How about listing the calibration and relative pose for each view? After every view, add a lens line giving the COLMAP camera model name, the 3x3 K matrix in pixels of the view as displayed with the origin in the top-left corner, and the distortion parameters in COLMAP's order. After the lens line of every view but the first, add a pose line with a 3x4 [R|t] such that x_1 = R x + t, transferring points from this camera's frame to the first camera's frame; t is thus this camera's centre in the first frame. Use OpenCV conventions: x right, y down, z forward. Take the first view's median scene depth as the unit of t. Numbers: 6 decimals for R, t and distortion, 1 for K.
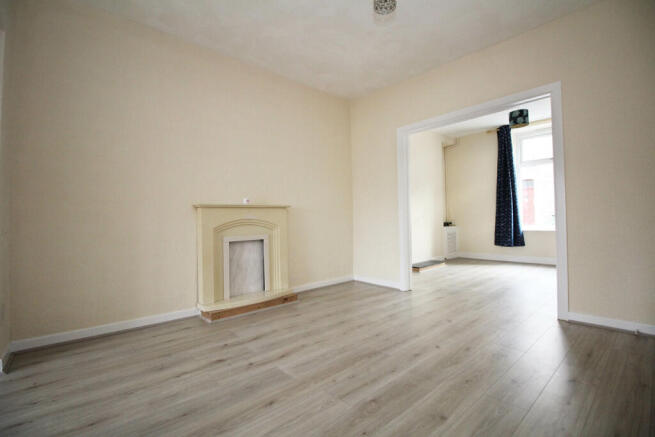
lens RADIAL K [[303.3, 0, 325.4], [0, 303.3, 214.4], [0, 0, 1]] dist [-0.000886, -0.000085]
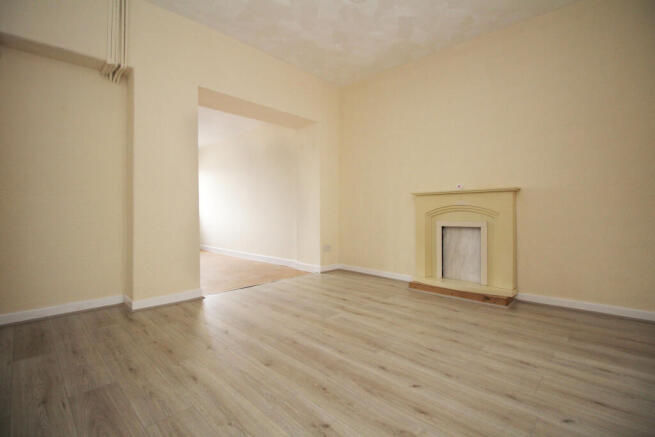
lens RADIAL K [[303.3, 0, 325.4], [0, 303.3, 214.4], [0, 0, 1]] dist [-0.000886, -0.000085]
pose [[0.066972, 0.031619, -0.997254, 1.118971], [0.018086, 0.999295, 0.032898, 0.008665], [0.997591, -0.020239, 0.066353, 0.798262]]
